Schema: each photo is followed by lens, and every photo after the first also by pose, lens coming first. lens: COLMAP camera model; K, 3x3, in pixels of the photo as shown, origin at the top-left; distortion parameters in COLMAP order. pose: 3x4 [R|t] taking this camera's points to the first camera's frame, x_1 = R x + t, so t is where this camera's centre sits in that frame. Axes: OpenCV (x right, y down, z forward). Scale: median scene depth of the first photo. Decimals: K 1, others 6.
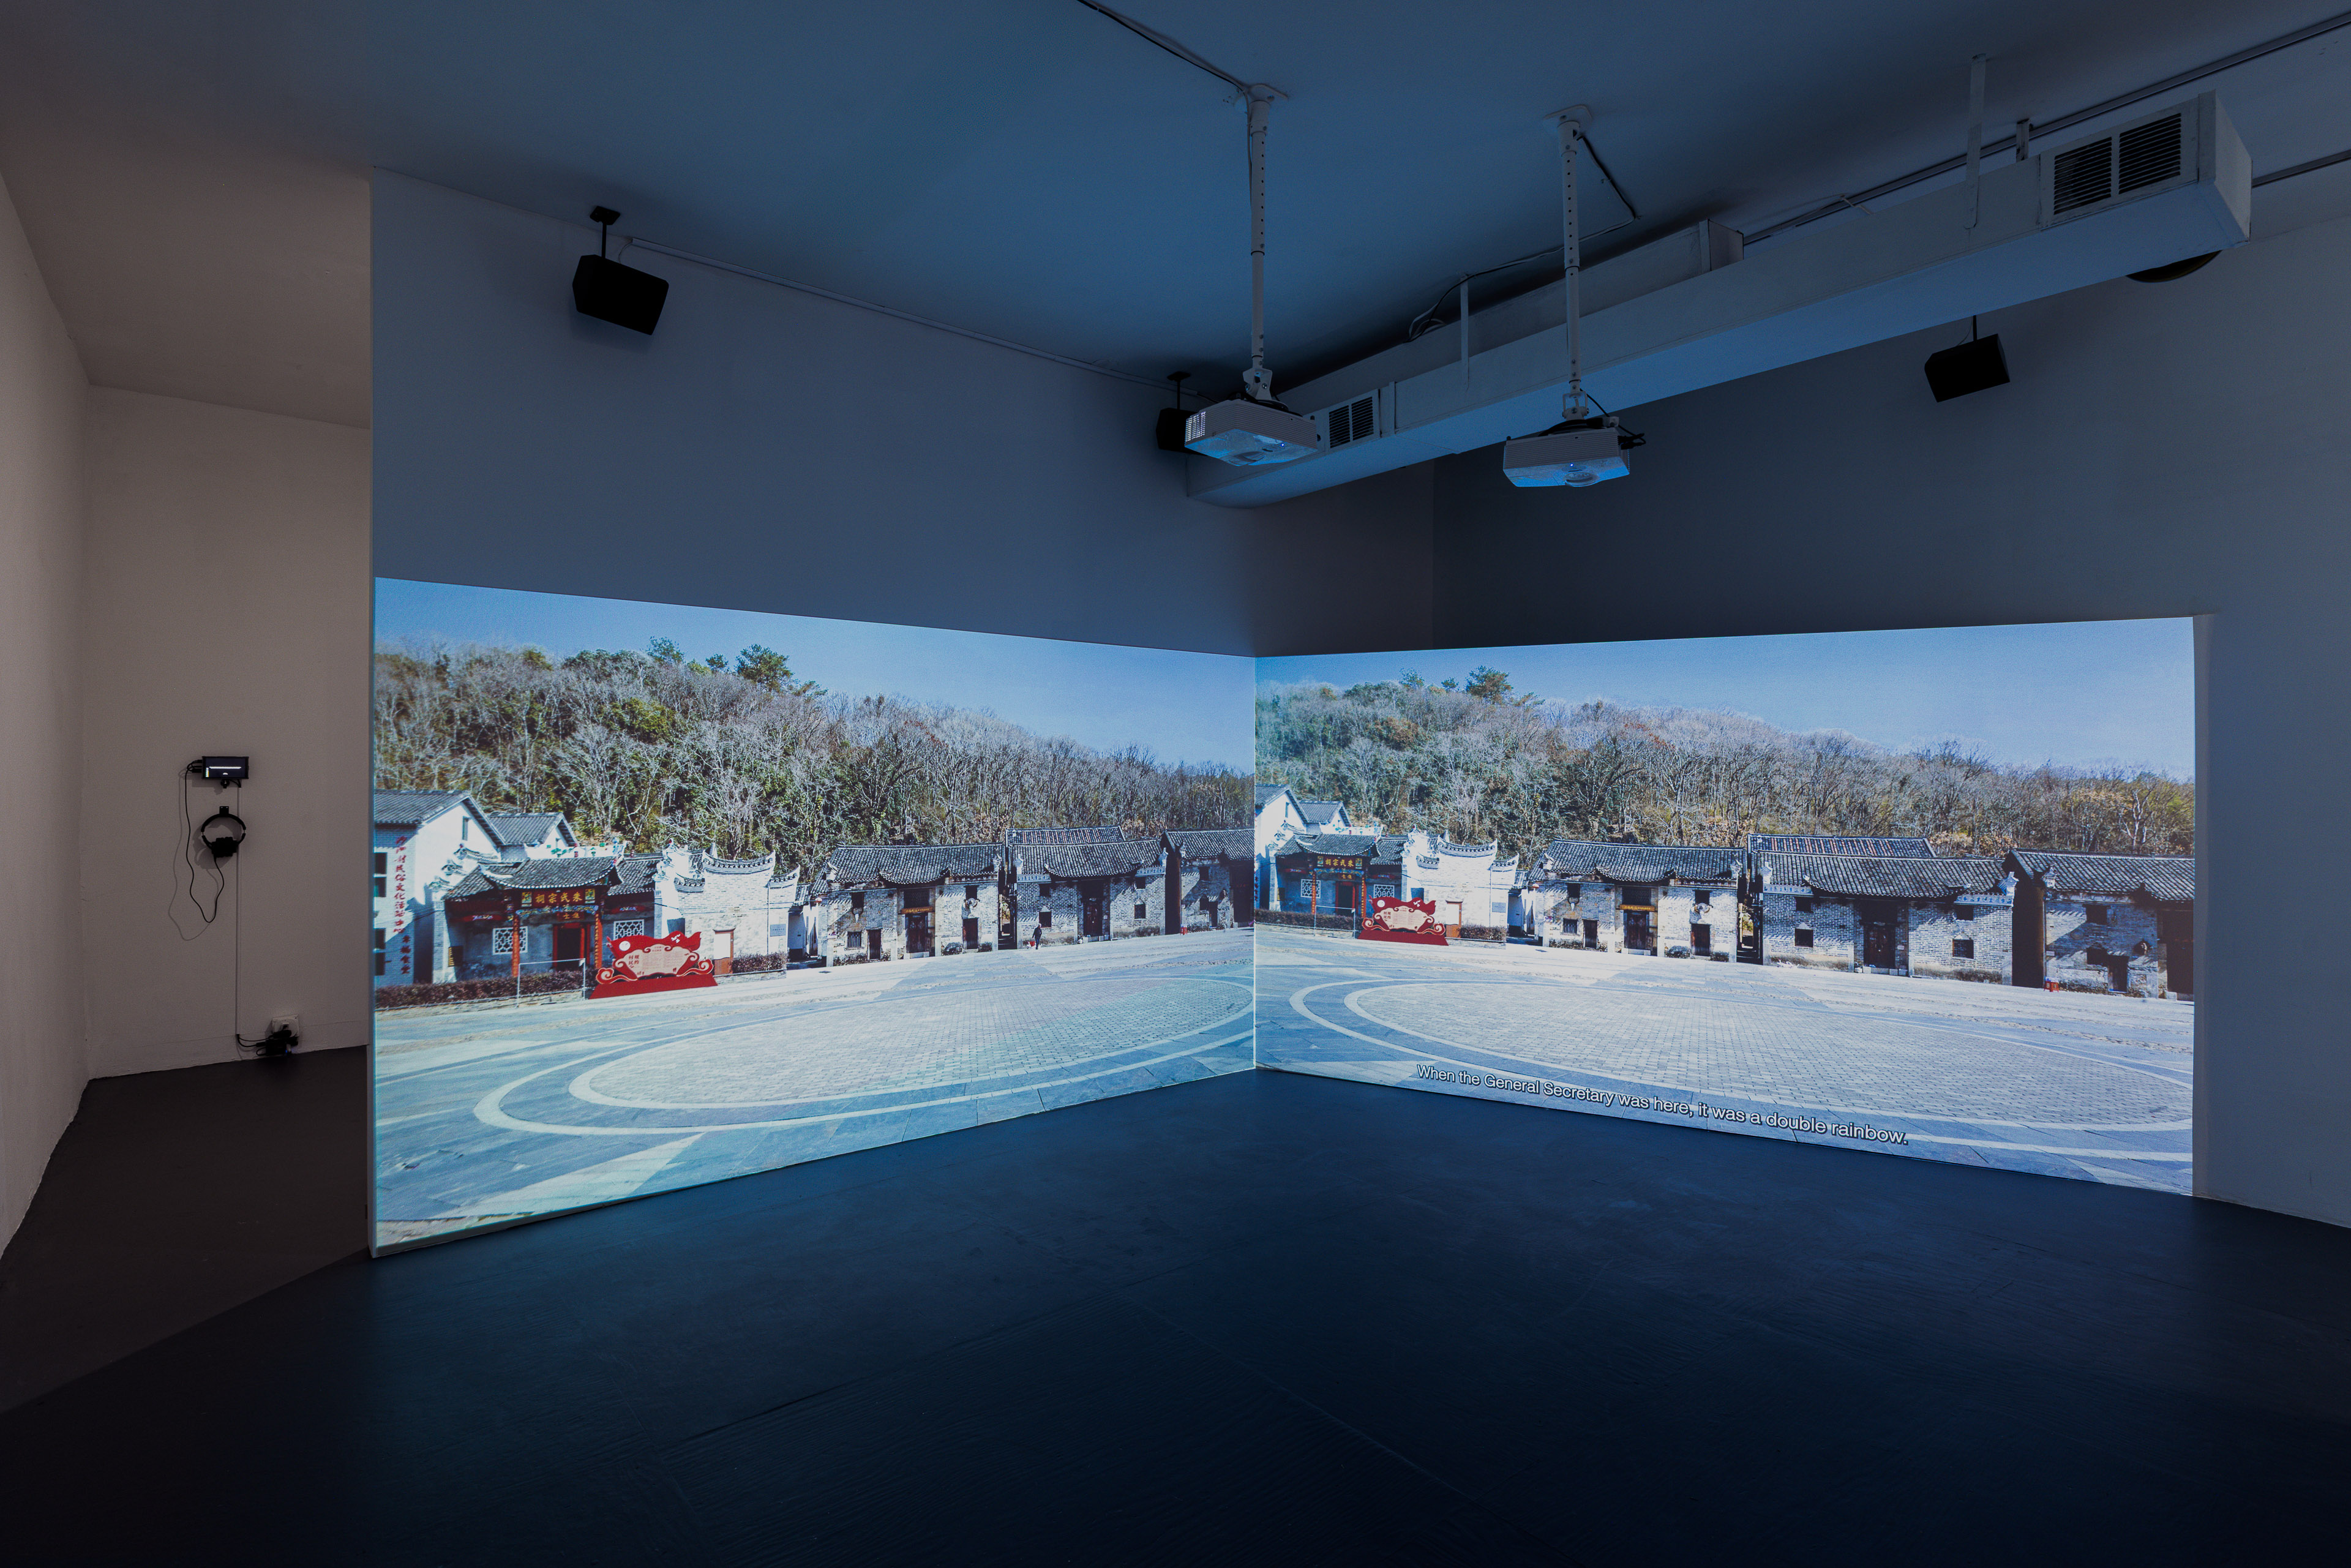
lens RADIAL K [[1181.0, 0, 1175.5], [0, 1181.0, 784.0], [0, 0, 1]] dist [0.001542, -0.000122]
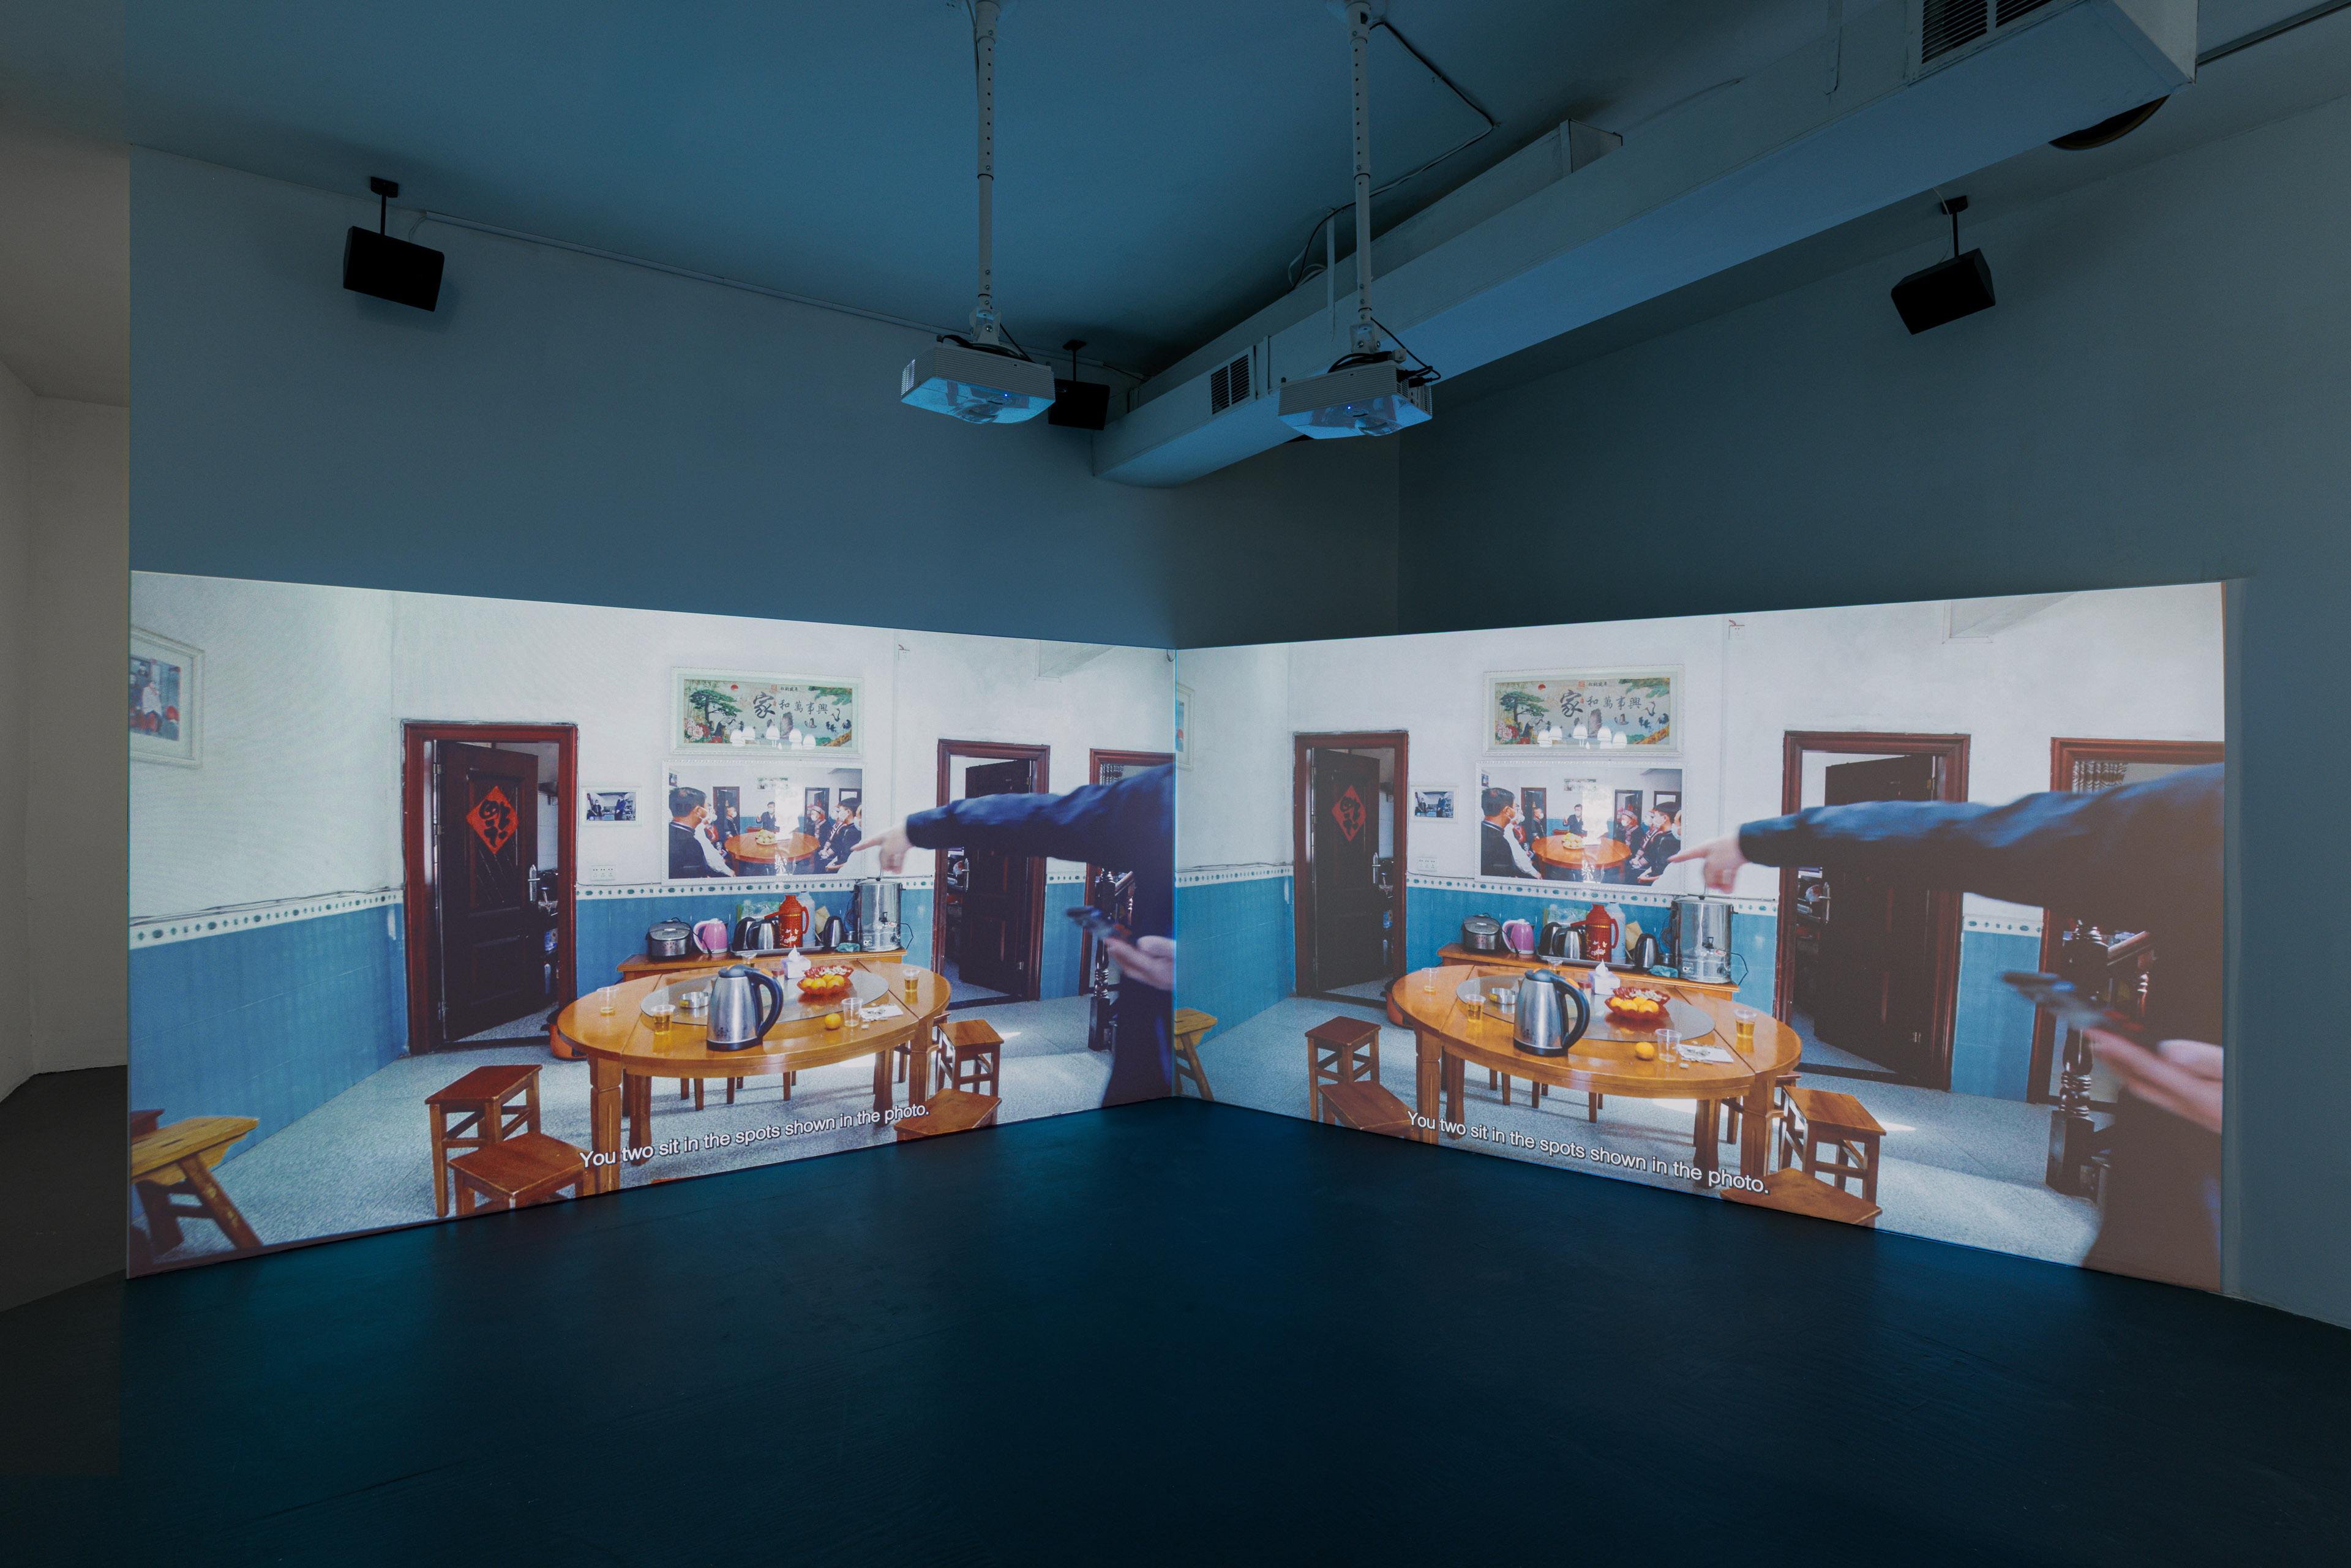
lens RADIAL K [[1181.0, 0, 1175.5], [0, 1181.0, 784.0], [0, 0, 1]] dist [0.001542, -0.000122]
pose [[0.994282, 0.000972, -0.106781, 0.255392], [-0.001209, 0.999997, -0.002154, 0.000210], [0.106778, 0.002271, 0.994280, 0.126720]]
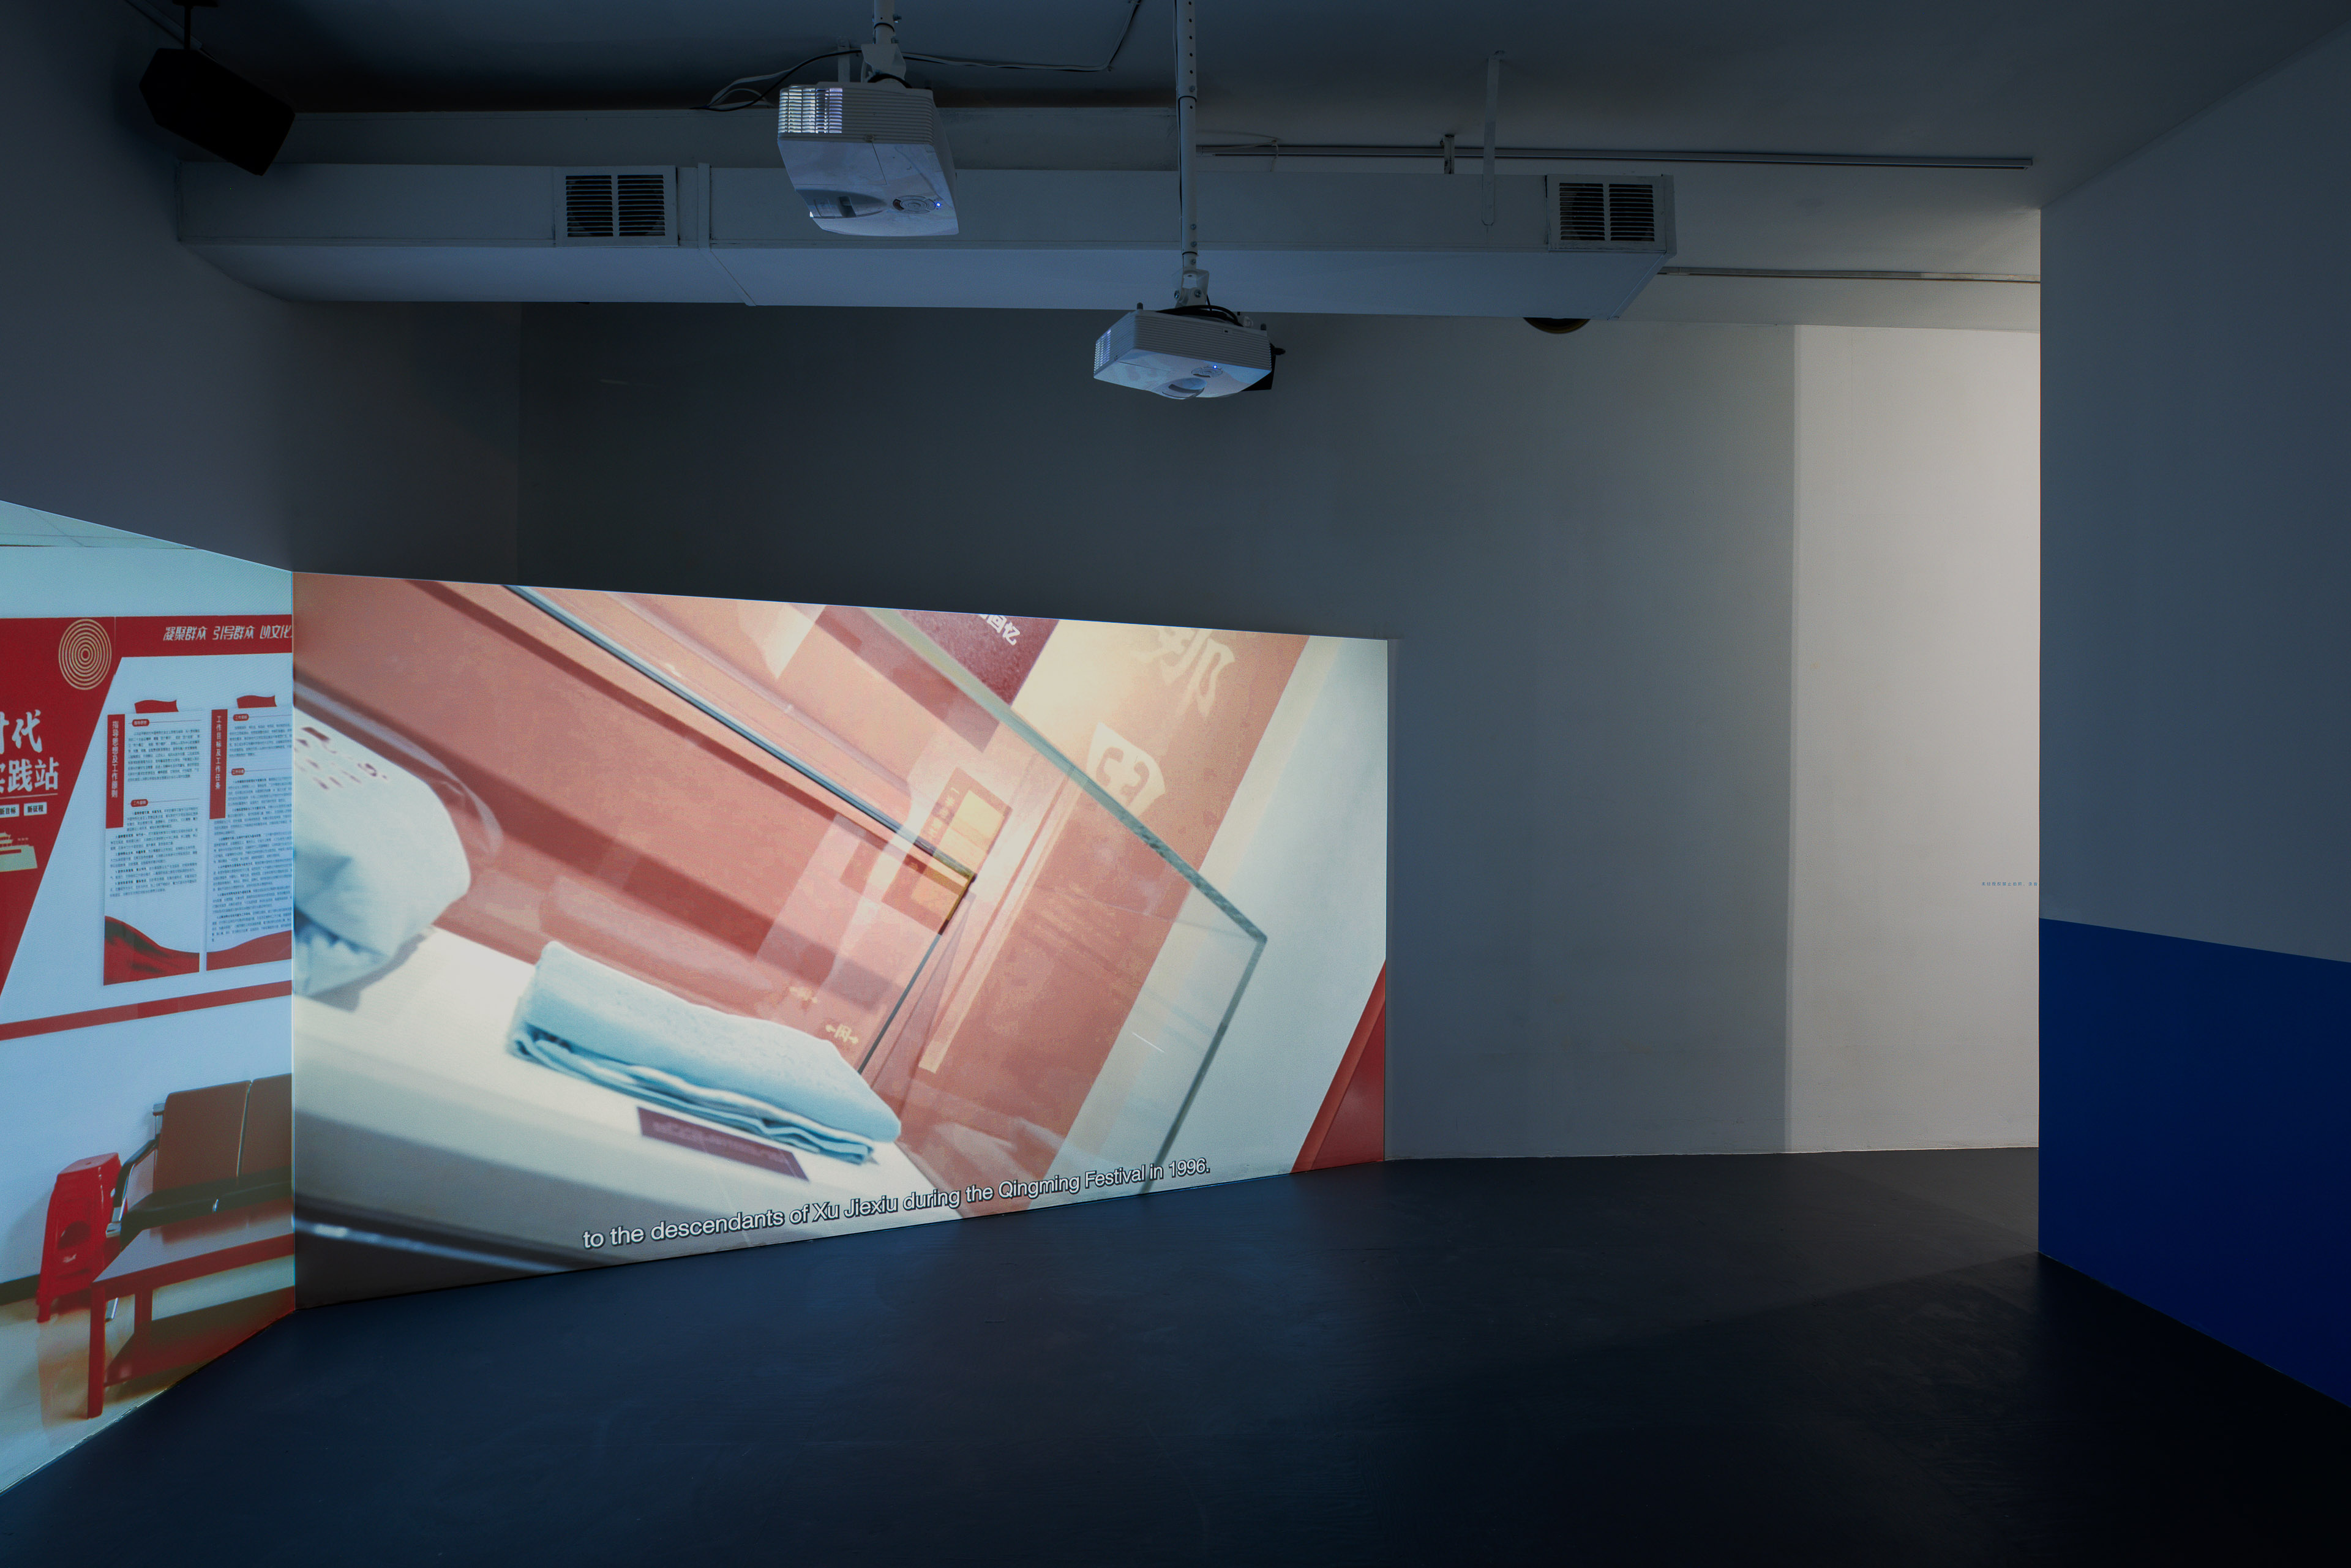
lens RADIAL K [[1335.3, 0, 1190.7], [0, 1335.3, 784.7], [0, 0, 1]] dist [-0.004911, -0.000623]
pose [[0.594877, -0.004916, 0.803801, -0.287898], [-0.001008, 0.999976, 0.006862, -0.014358], [-0.803816, -0.004892, 0.594858, 0.438889]]
